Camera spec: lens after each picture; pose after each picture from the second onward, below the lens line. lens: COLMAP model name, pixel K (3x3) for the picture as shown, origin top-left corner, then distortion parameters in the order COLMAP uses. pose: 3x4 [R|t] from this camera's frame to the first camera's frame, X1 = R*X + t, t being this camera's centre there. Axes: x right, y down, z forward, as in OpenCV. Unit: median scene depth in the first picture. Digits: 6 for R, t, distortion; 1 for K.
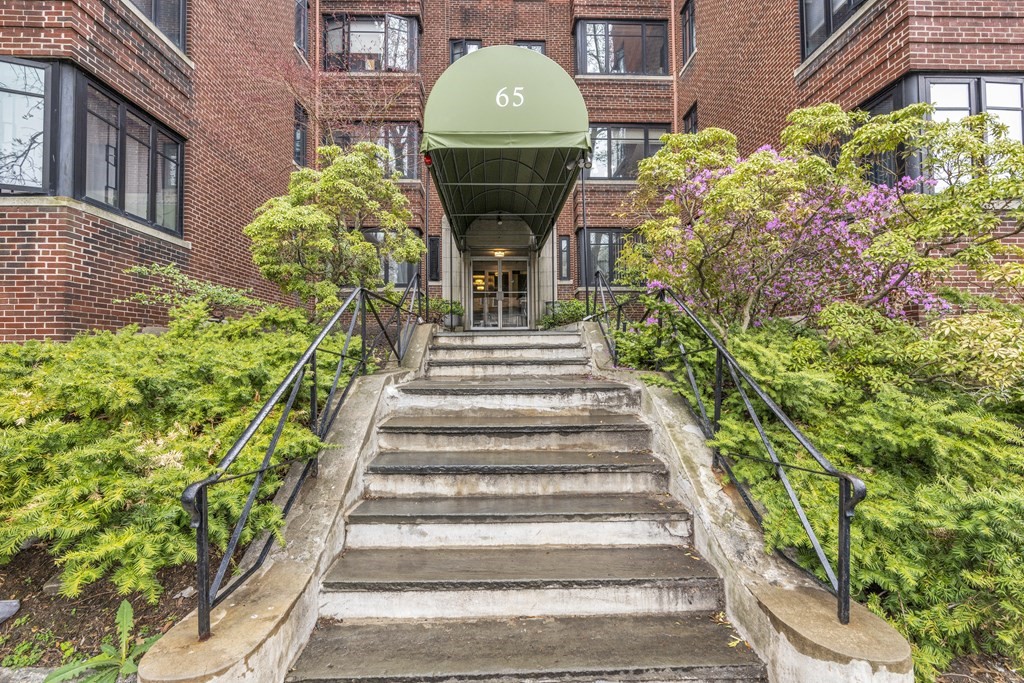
lens RADIAL K [[478.5, 0, 509.9], [0, 478.5, 342.0], [0, 0, 1]] dist [-0.002005, 0.000733]
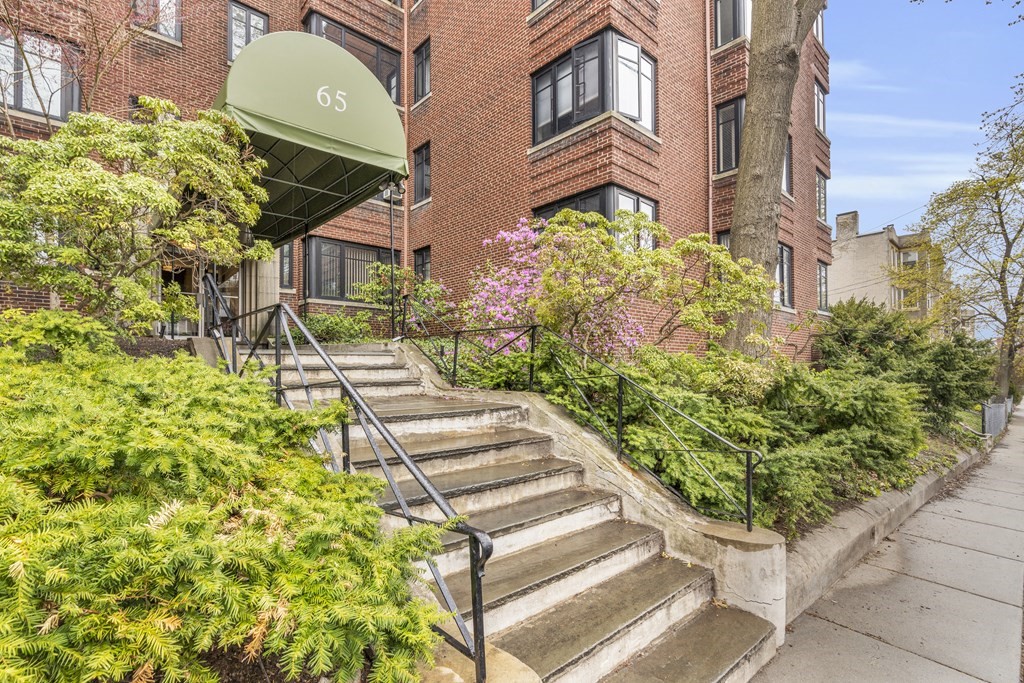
lens RADIAL K [[478.5, 0, 513.0], [0, 478.5, 358.3], [0, 0, 1]] dist [-0.002005, 0.000733]
pose [[0.761691, 0.015267, 0.647760, -0.551822], [-0.021540, 0.999766, 0.001766, -0.027519], [-0.647582, -0.015298, 0.761842, 0.094494]]
